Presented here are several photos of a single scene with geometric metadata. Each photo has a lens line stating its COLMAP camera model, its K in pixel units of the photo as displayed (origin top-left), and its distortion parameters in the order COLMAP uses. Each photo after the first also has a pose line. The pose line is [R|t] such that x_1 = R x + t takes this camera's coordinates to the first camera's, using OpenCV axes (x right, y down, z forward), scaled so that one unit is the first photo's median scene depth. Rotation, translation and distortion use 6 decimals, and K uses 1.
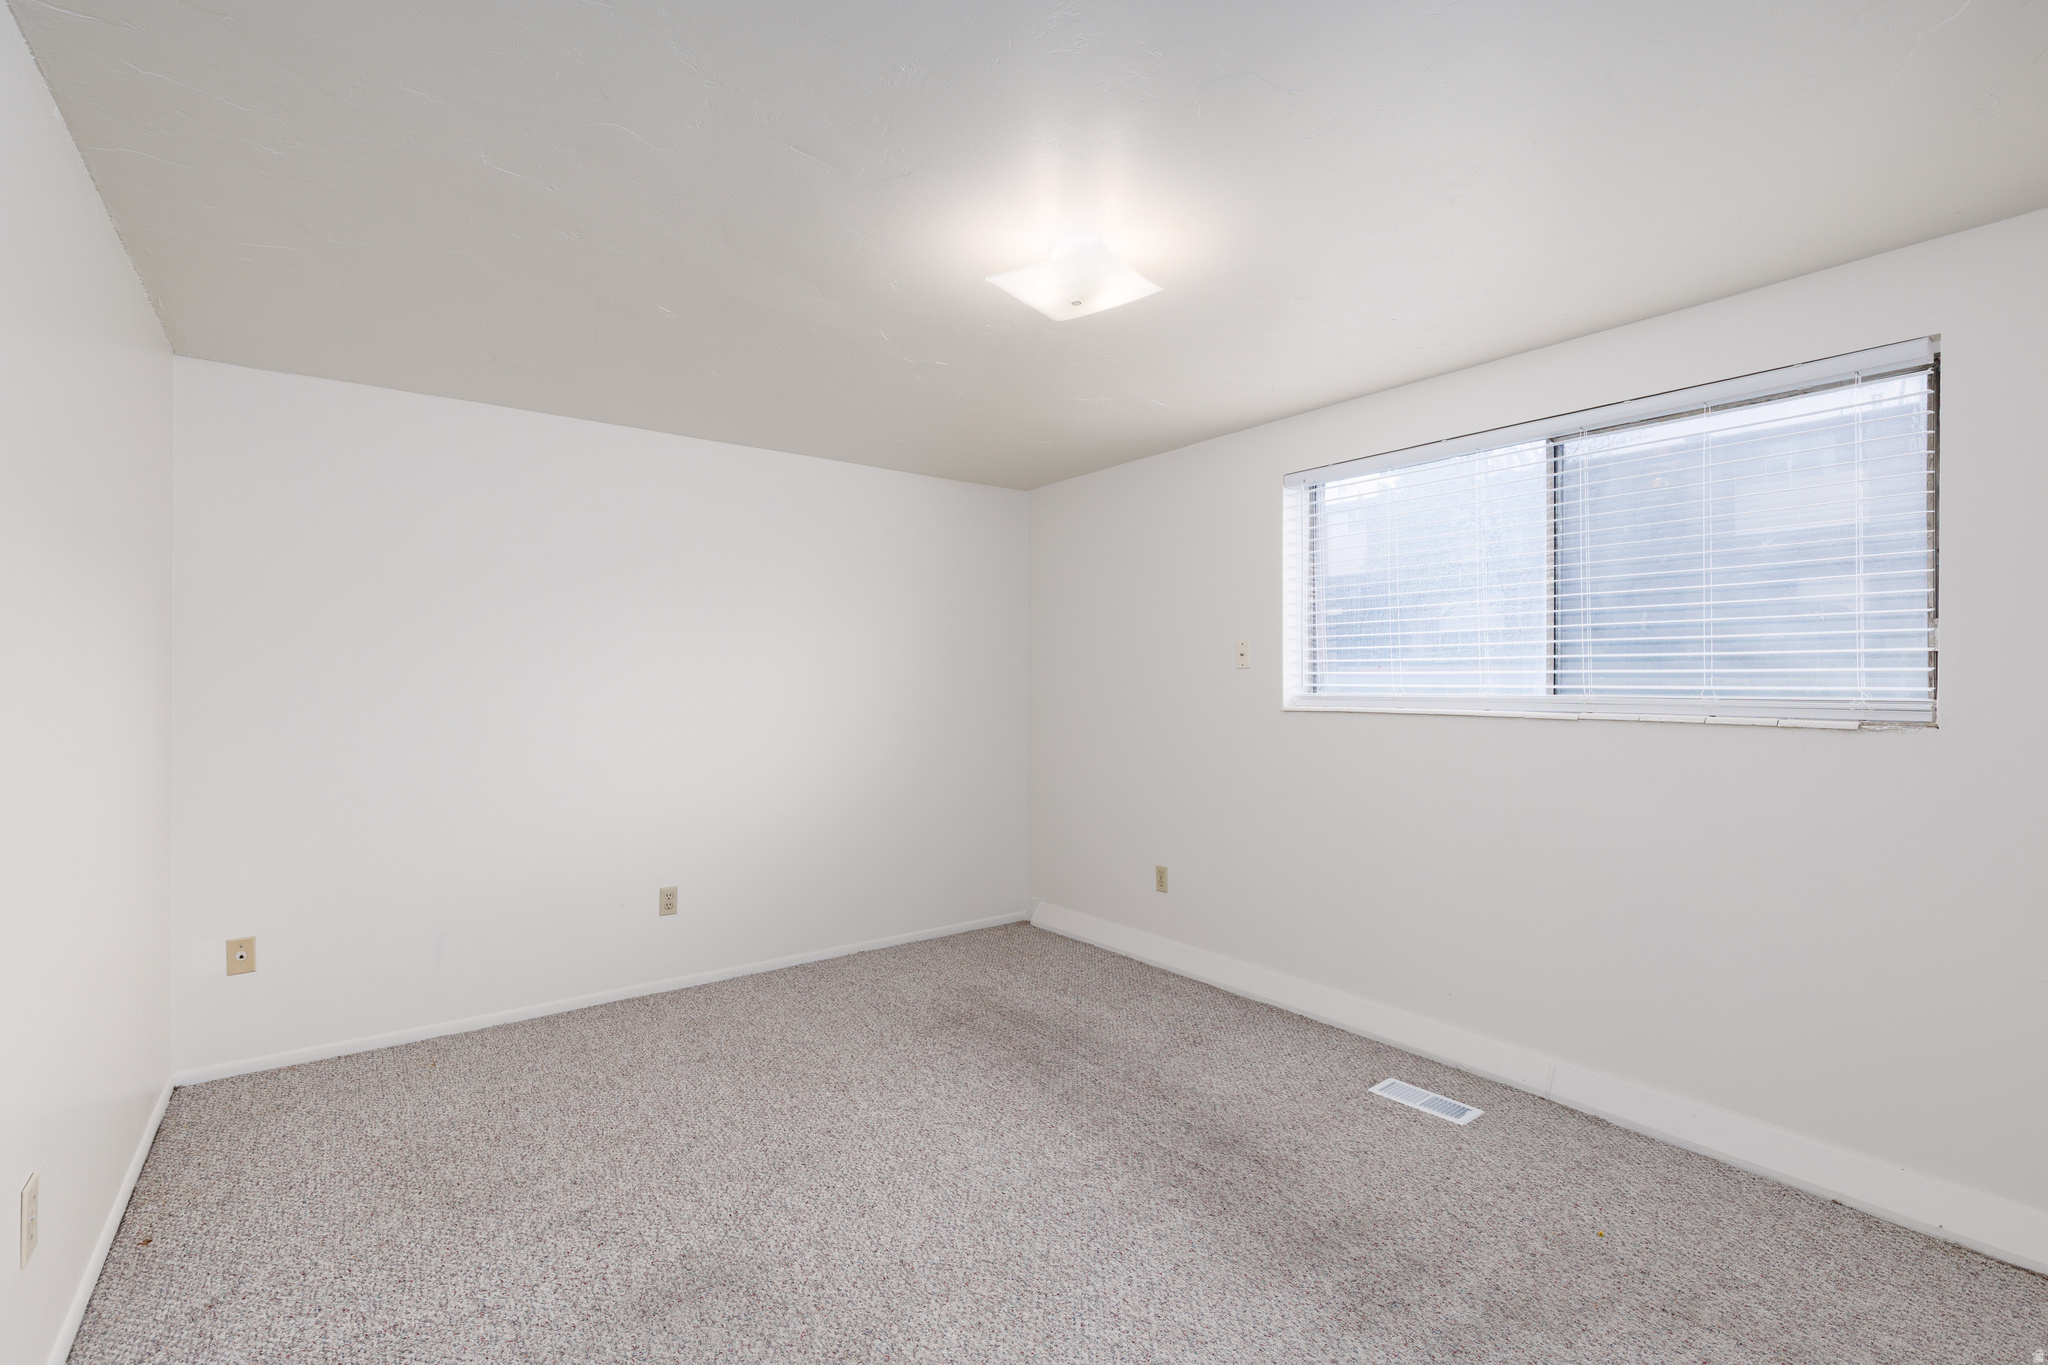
lens RADIAL K [[929.1, 0, 1019.1], [0, 929.1, 679.9], [0, 0, 1]] dist [0.009876, -0.000825]
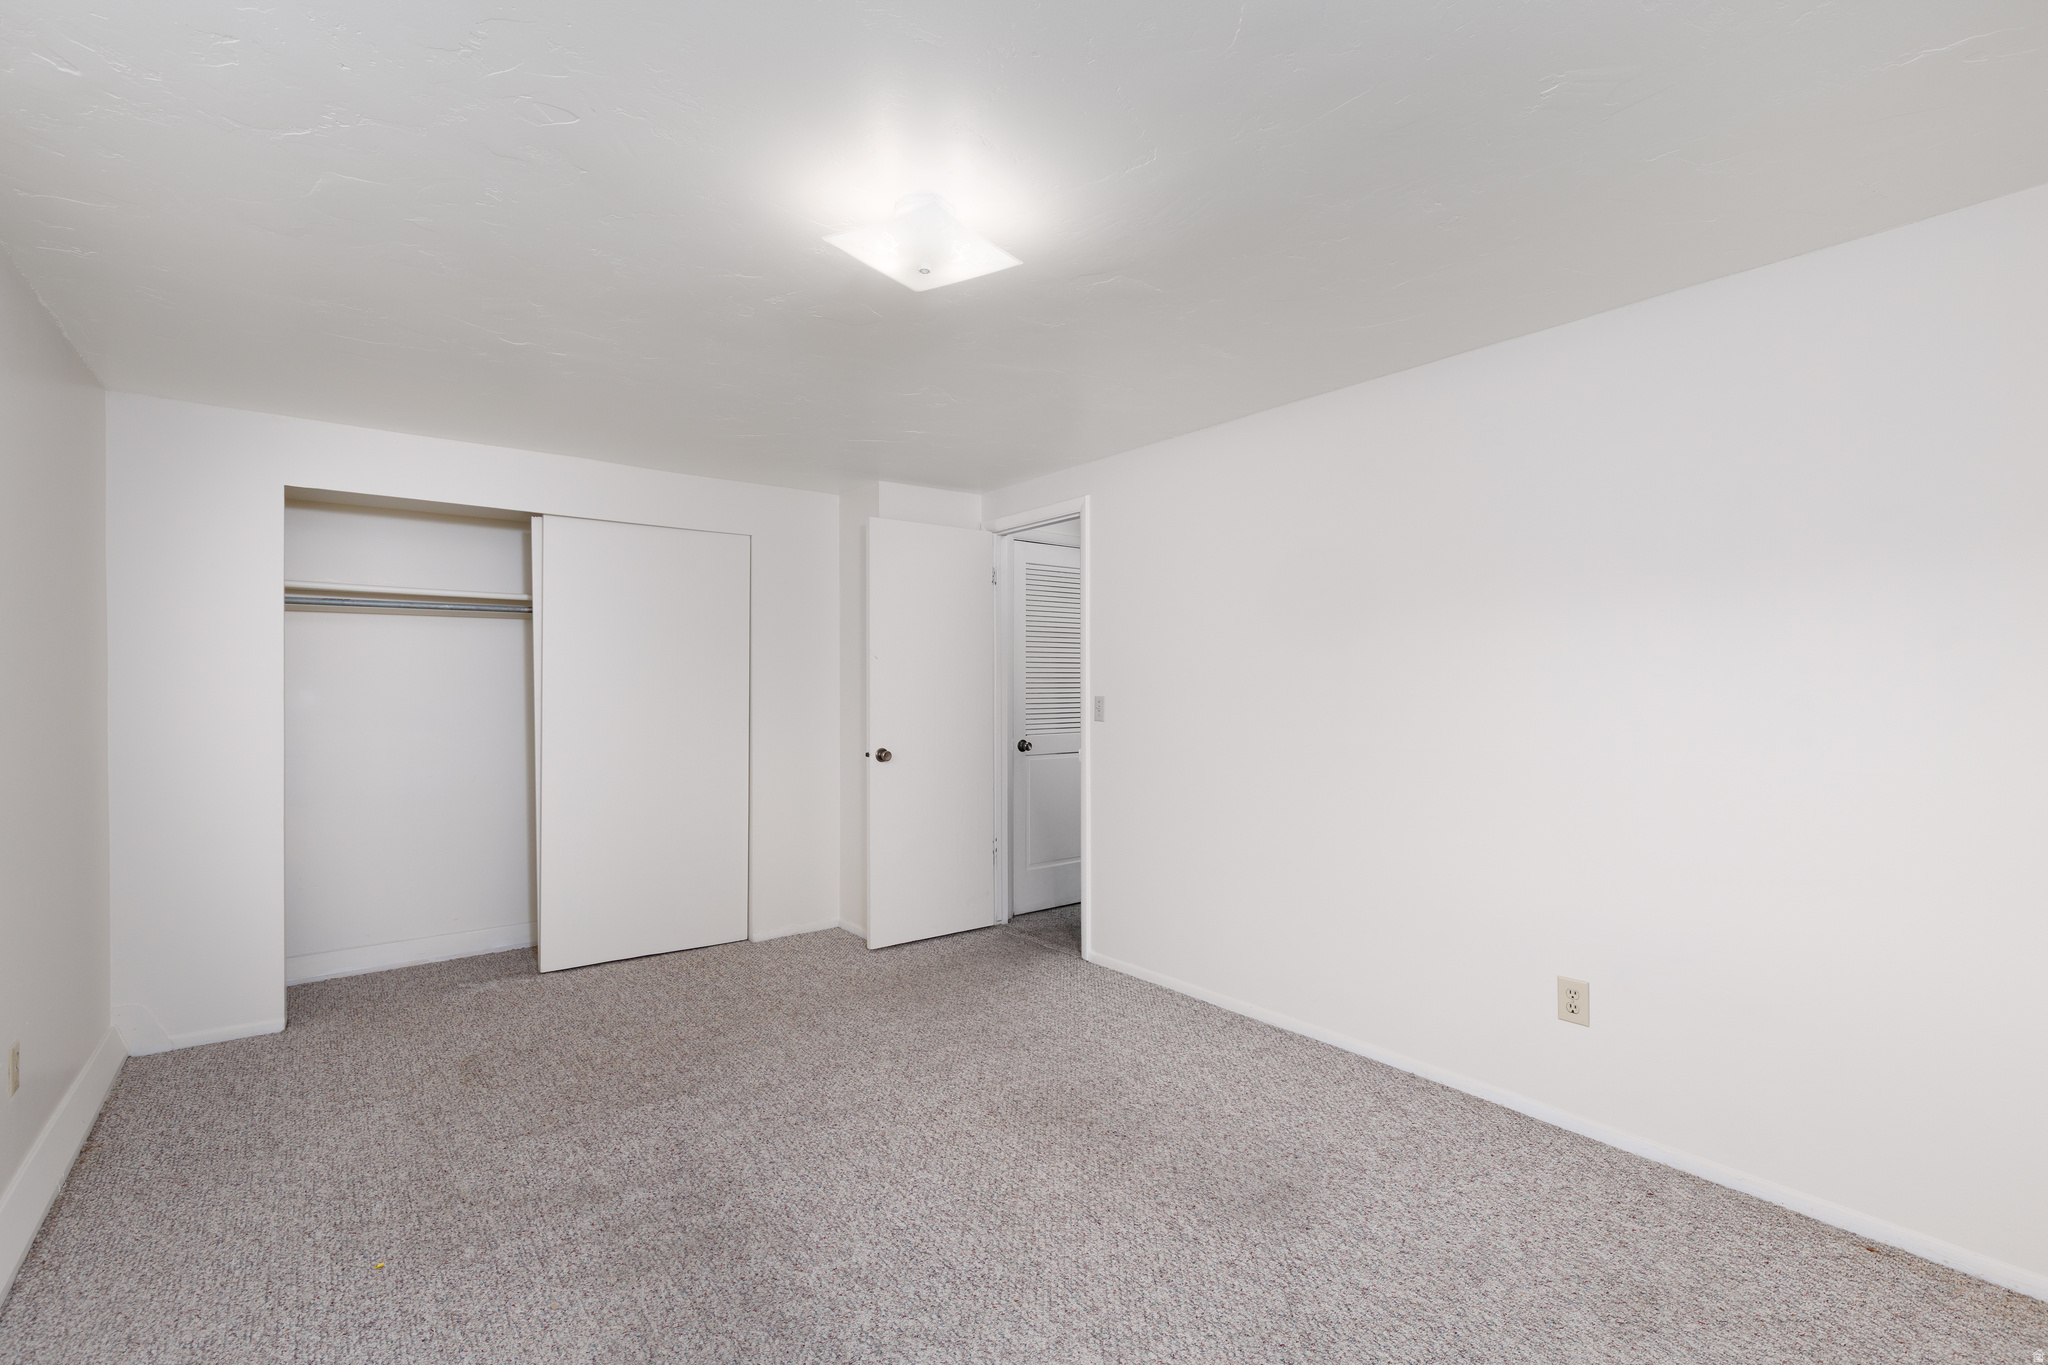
lens RADIAL K [[929.1, 0, 1019.1], [0, 929.1, 679.9], [0, 0, 1]] dist [0.009876, -0.000825]
pose [[-0.999888, 0.000625, -0.014946, -0.015612], [0.000818, 0.999917, -0.012891, 0.008507], [0.014937, -0.012902, -0.999805, 1.911146]]
